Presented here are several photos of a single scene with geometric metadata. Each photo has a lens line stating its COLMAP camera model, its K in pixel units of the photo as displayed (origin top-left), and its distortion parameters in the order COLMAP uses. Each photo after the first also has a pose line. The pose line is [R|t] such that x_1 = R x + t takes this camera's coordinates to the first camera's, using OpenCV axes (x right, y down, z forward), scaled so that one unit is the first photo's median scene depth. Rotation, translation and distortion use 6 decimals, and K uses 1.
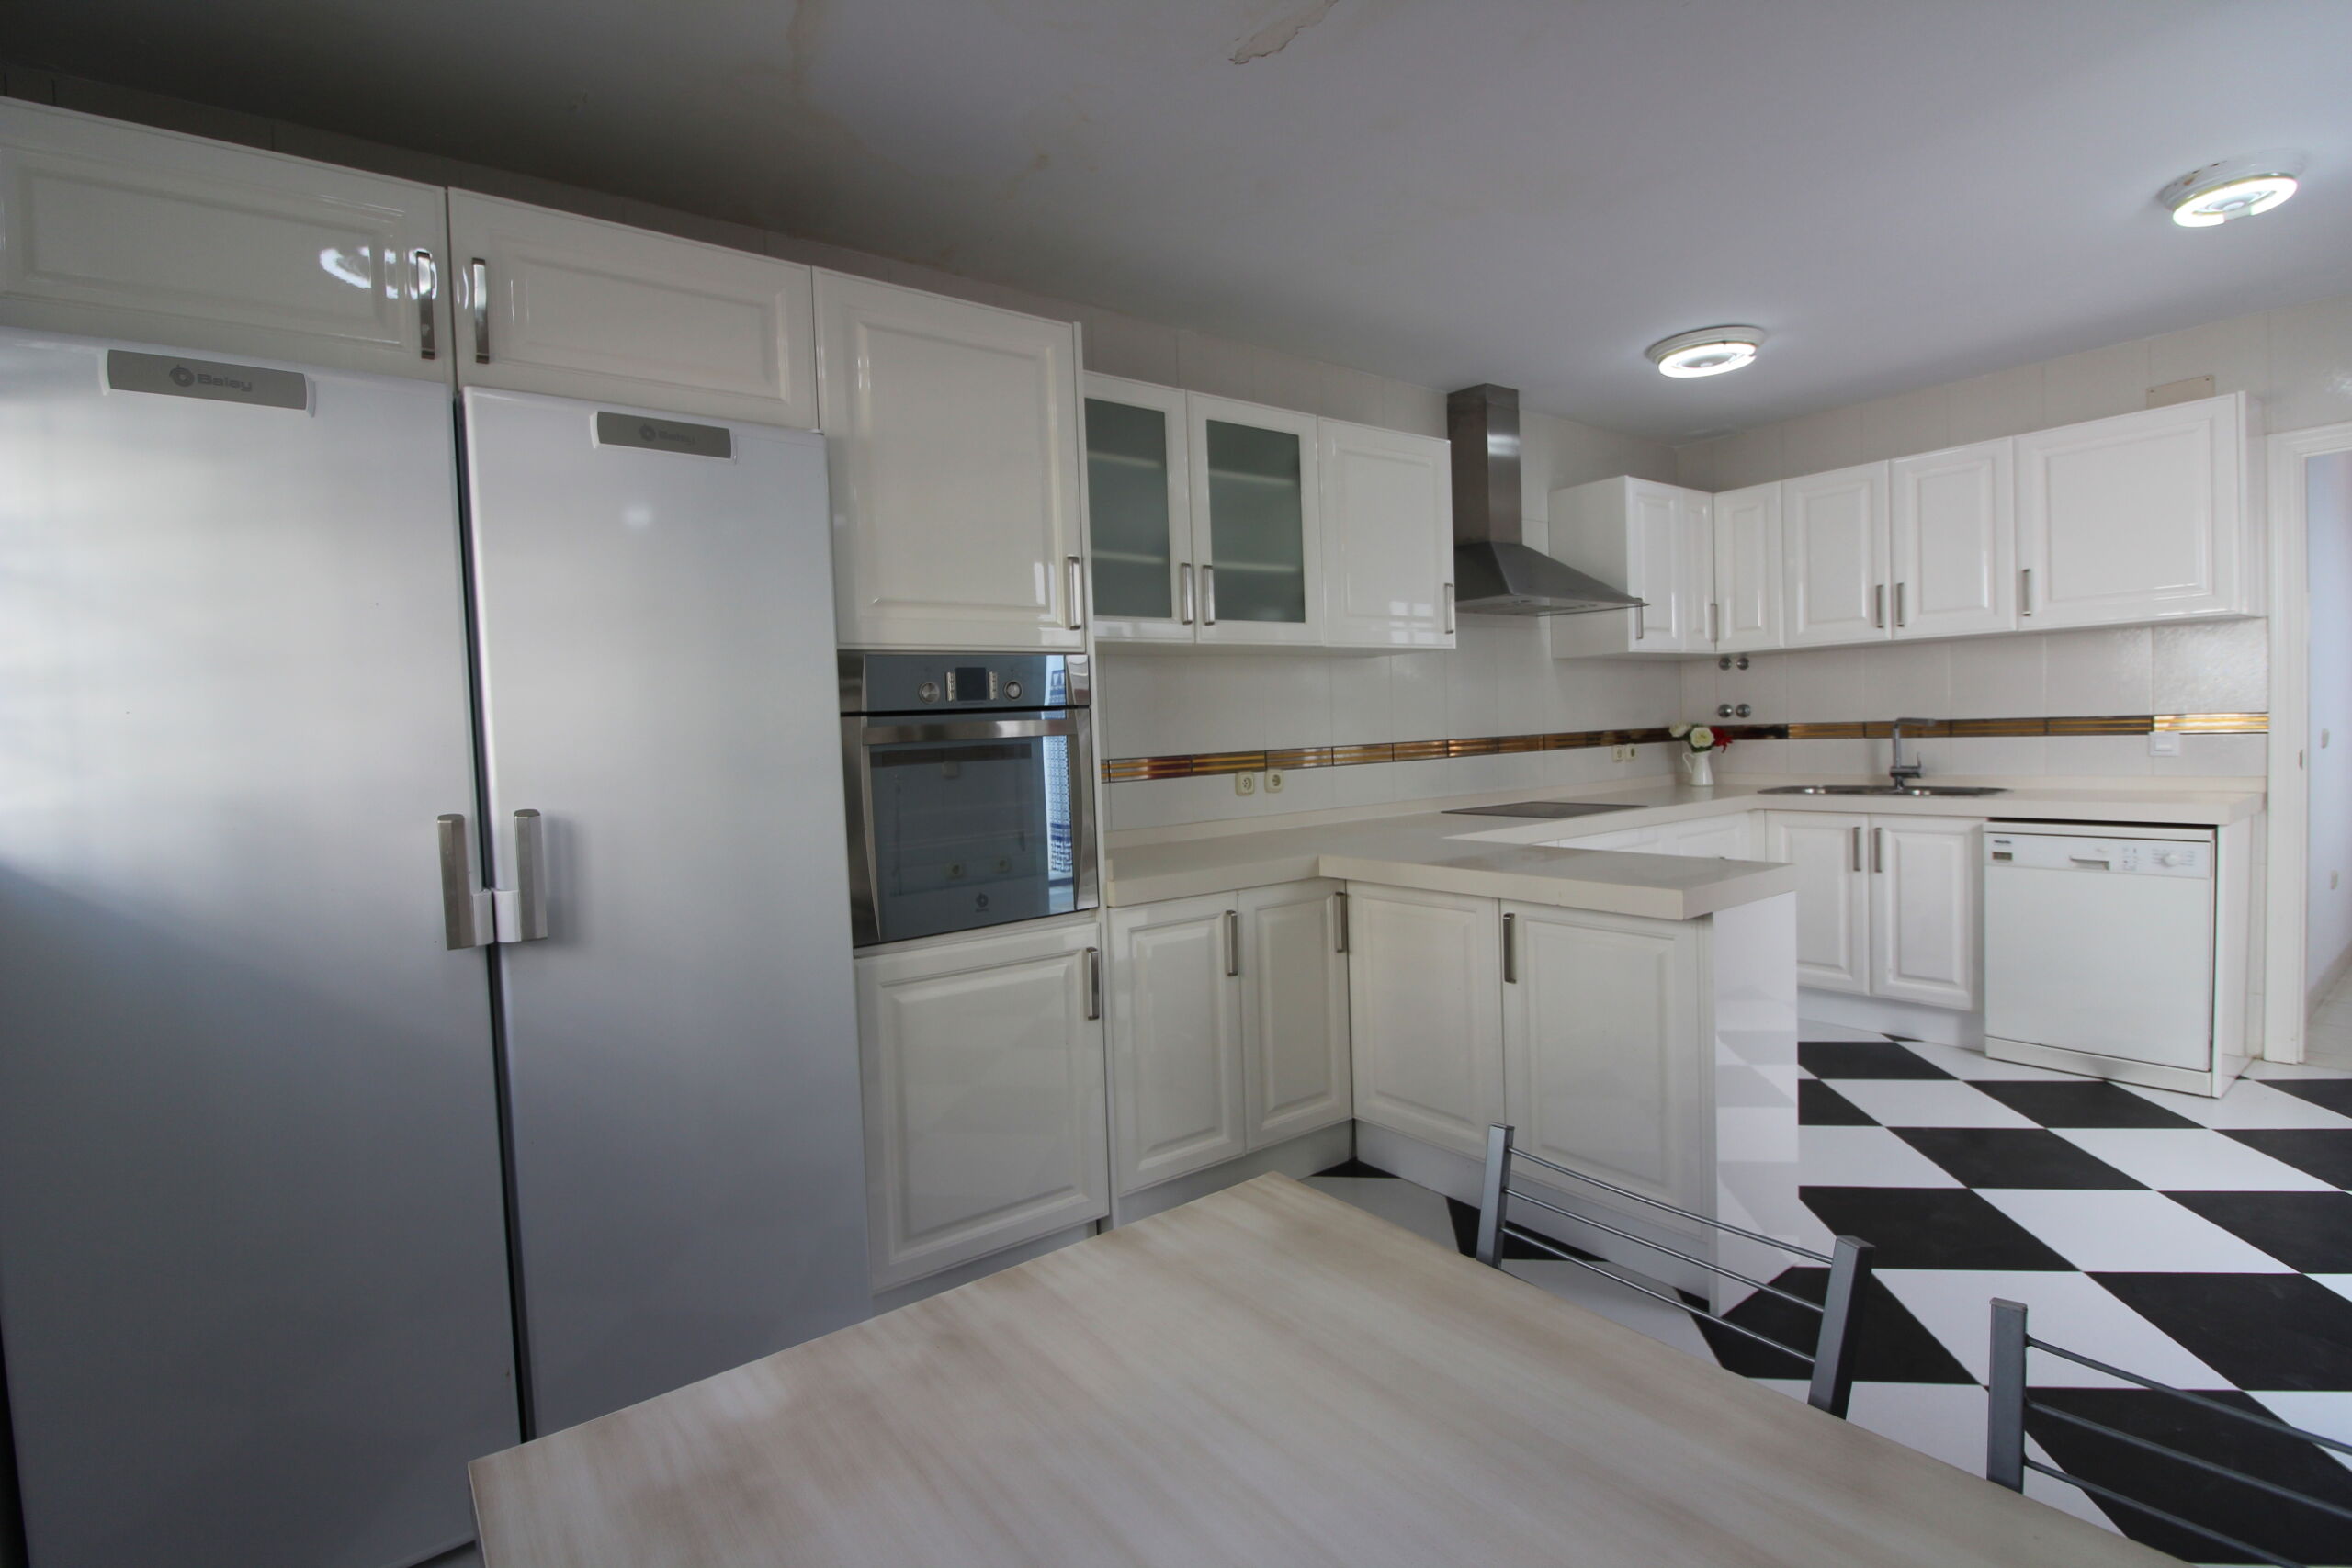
lens RADIAL K [[1094.6, 0, 1167.3], [0, 1094.6, 782.4], [0, 0, 1]] dist [-0.012010, -0.008459]
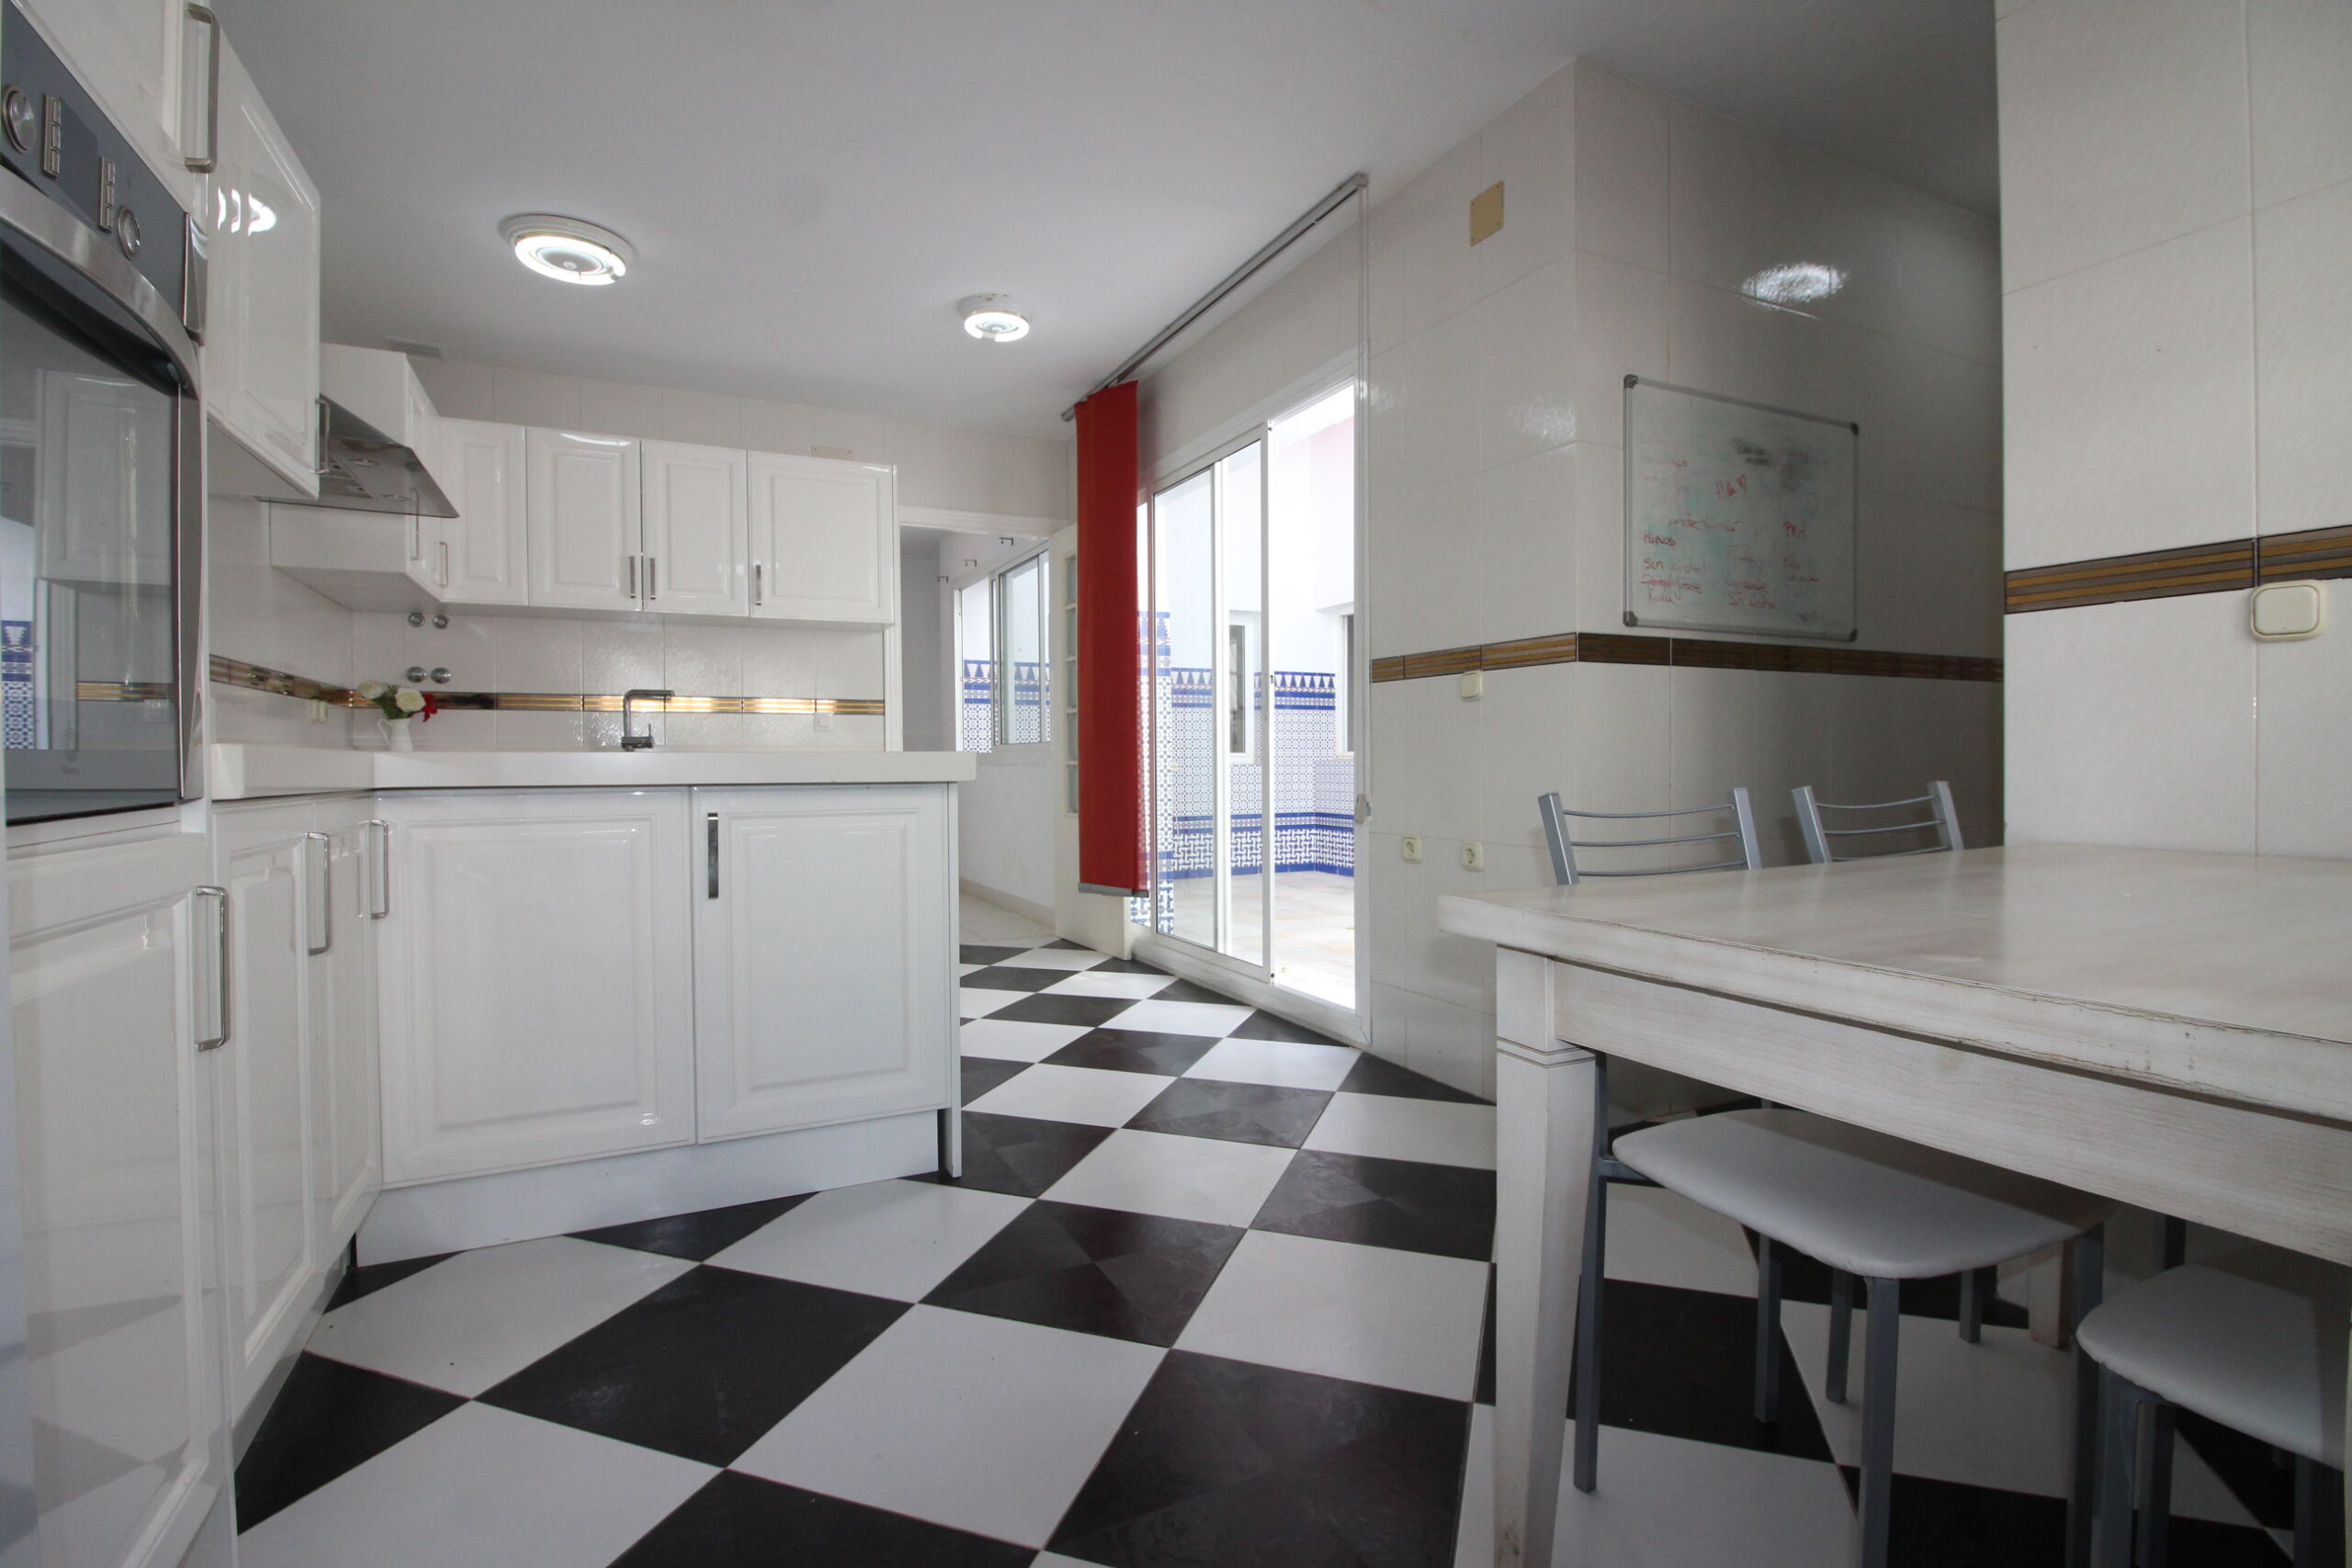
lens RADIAL K [[1094.6, 0, 1178.8], [0, 1094.6, 780.4], [0, 0, 1]] dist [-0.012010, -0.008459]
pose [[0.185337, 0.018860, 0.982494, -0.310385], [0.043034, 0.998701, -0.027289, 0.096982], [-0.981732, 0.047339, 0.184284, 0.375858]]
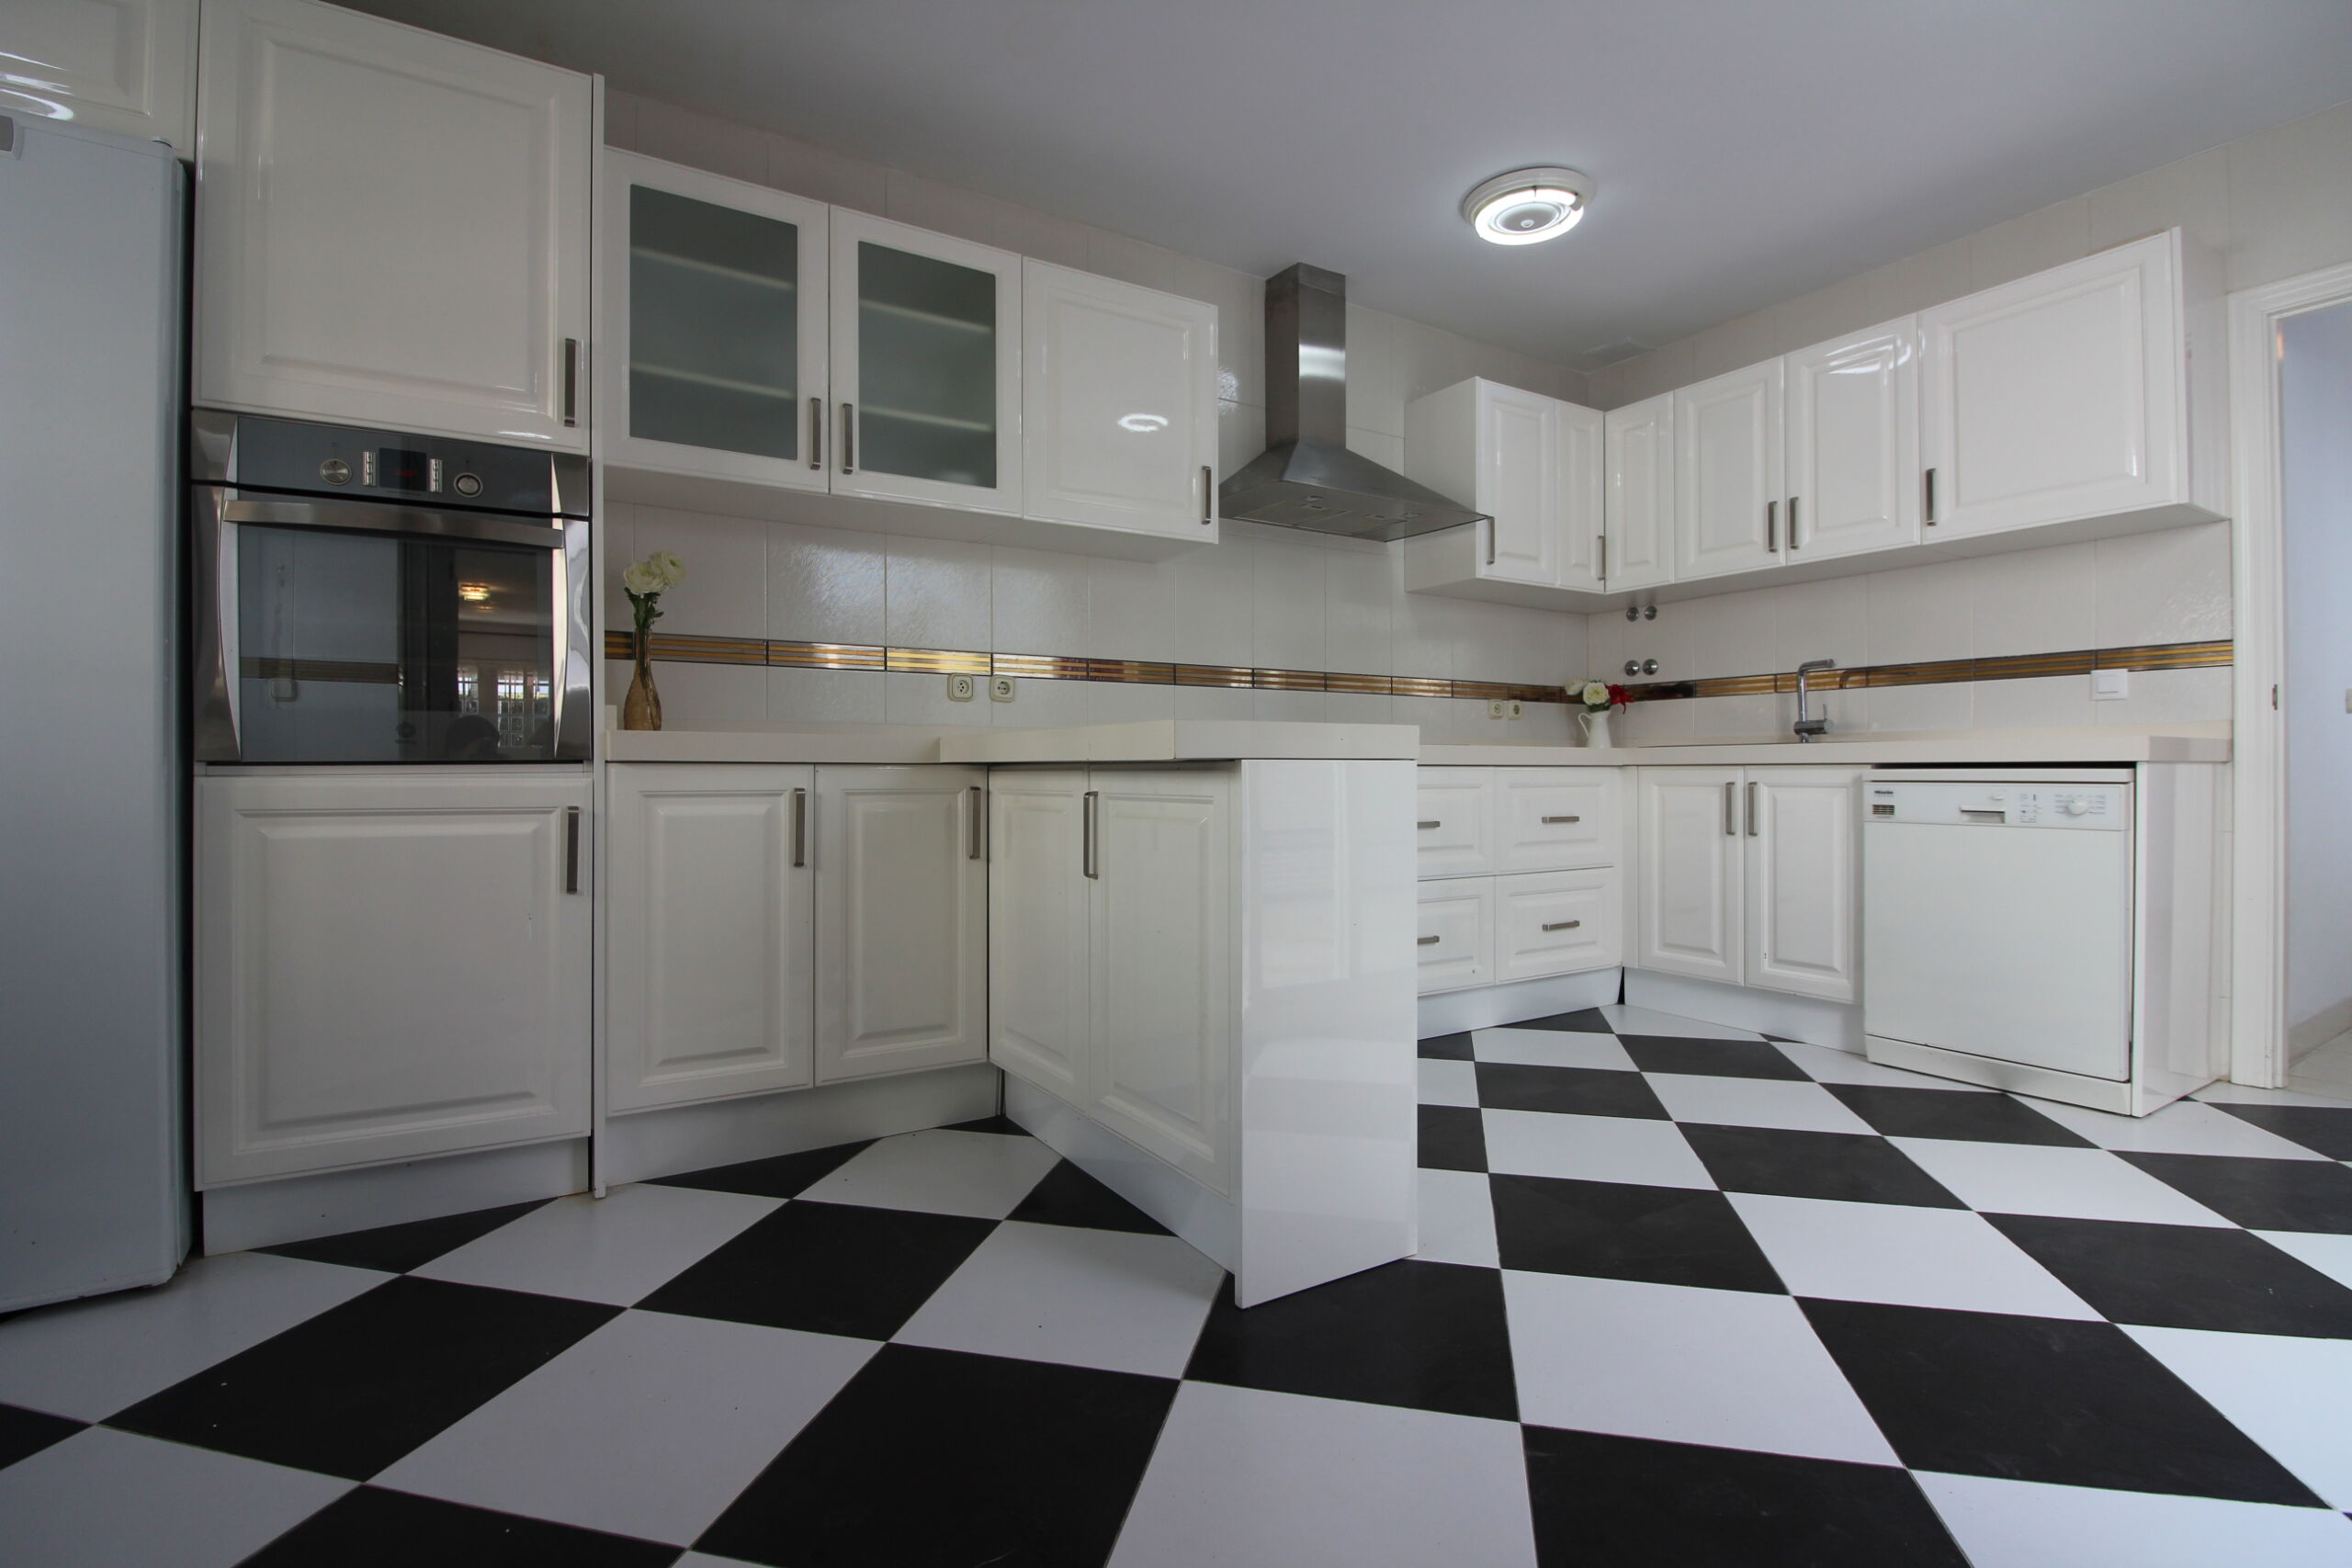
lens RADIAL K [[1094.6, 0, 1172.8], [0, 1094.6, 774.0], [0, 0, 1]] dist [-0.012010, -0.008459]
pose [[0.995735, 0.037673, -0.084221, 0.323885], [-0.041173, 0.998343, -0.040207, 0.101022], [0.082567, 0.043503, 0.995636, 0.150873]]
